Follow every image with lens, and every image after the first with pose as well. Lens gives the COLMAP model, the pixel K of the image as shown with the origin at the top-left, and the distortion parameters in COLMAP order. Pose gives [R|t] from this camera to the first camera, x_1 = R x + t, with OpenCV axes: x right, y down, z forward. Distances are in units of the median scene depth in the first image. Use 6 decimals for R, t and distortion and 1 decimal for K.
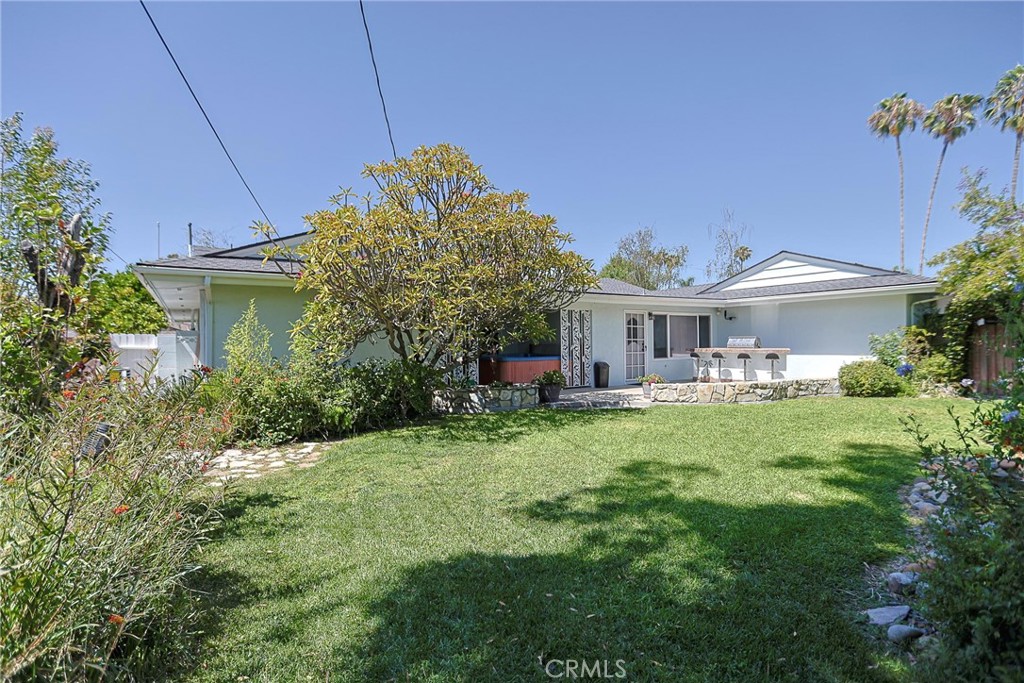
lens RADIAL K [[504.3, 0, 496.4], [0, 504.3, 344.5], [0, 0, 1]] dist [-0.042776, 0.010484]
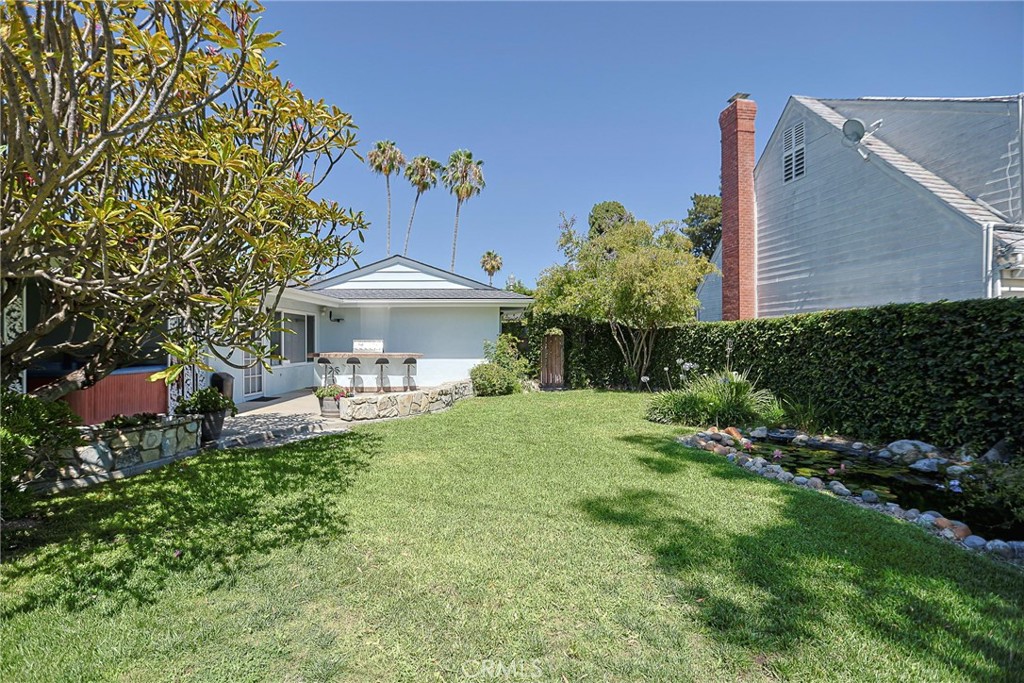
lens RADIAL K [[504.3, 0, 510.0], [0, 504.3, 347.1], [0, 0, 1]] dist [-0.042776, 0.010484]
pose [[0.534726, 0.009388, 0.844973, -0.154941], [-0.005908, 0.999955, -0.007371, 0.002564], [-0.845005, -0.001051, 0.534758, 0.273967]]
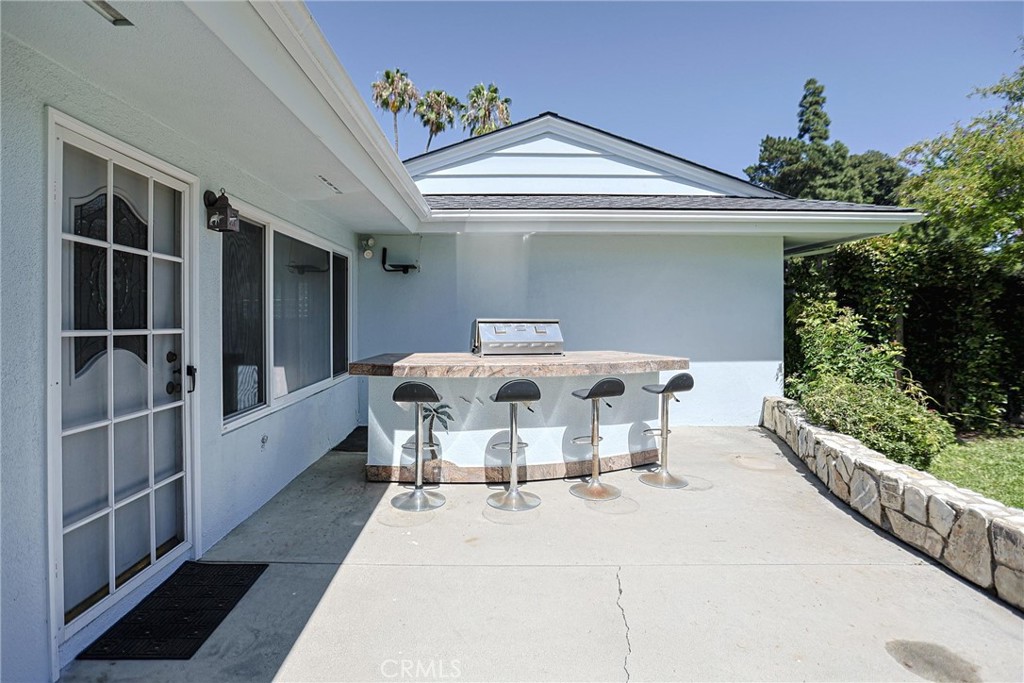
lens RADIAL K [[504.3, 0, 508.3], [0, 504.3, 315.2], [0, 0, 1]] dist [-0.042776, 0.010484]
pose [[0.516688, 0.011513, 0.856096, 0.206411], [-0.006490, 0.999934, -0.009530, -0.014894], [-0.856149, -0.000631, 0.516729, 0.827019]]
